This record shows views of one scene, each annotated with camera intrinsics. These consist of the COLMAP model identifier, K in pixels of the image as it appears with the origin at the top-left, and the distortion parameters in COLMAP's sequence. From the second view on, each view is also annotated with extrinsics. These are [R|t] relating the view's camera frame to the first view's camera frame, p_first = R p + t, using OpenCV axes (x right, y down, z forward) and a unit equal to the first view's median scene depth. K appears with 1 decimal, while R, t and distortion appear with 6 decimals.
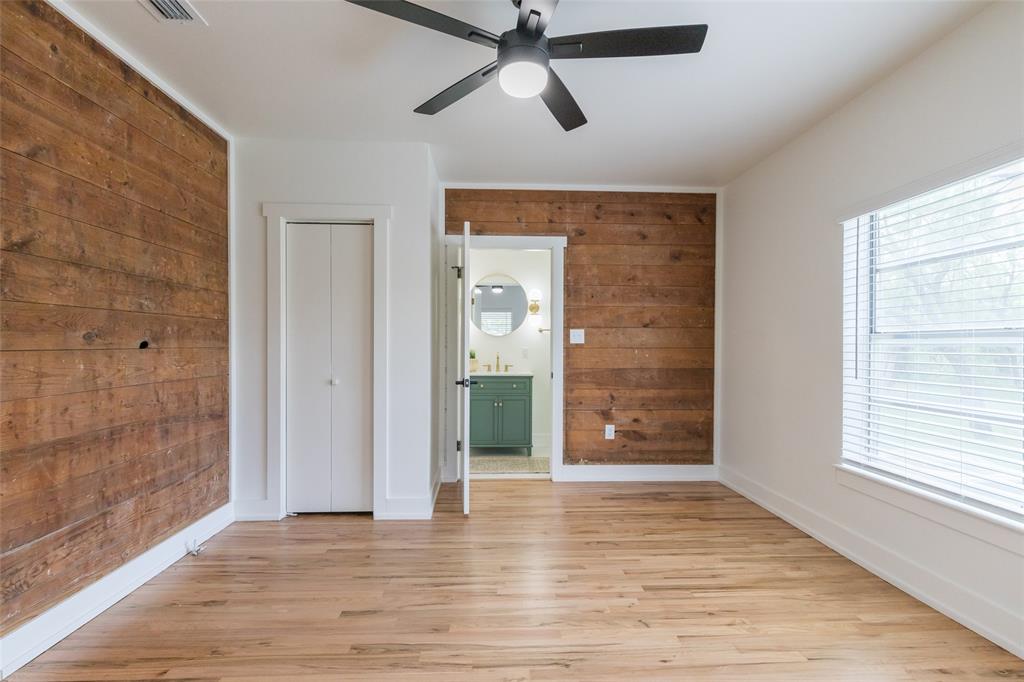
lens RADIAL K [[456.0, 0, 507.4], [0, 456.0, 345.4], [0, 0, 1]] dist [0.010724, -0.000896]
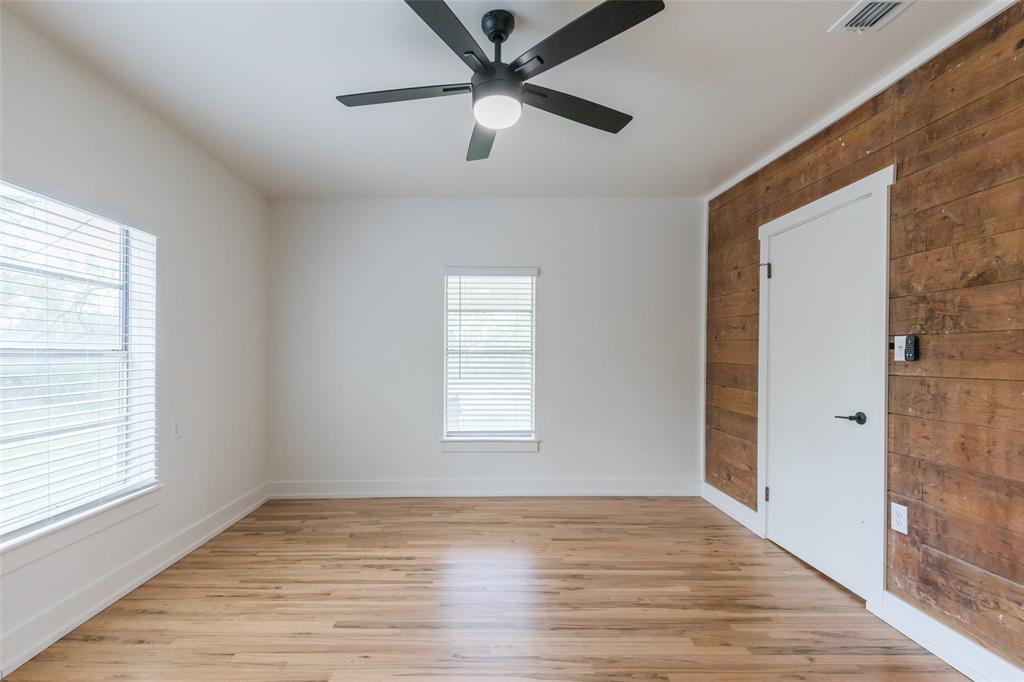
lens RADIAL K [[456.0, 0, 507.4], [0, 456.0, 345.4], [0, 0, 1]] dist [0.010724, -0.000896]
pose [[-0.999891, -0.008885, -0.011755, 0.023040], [-0.008591, 0.999655, -0.024840, -0.028946], [0.011971, -0.024737, -0.999622, 1.997697]]
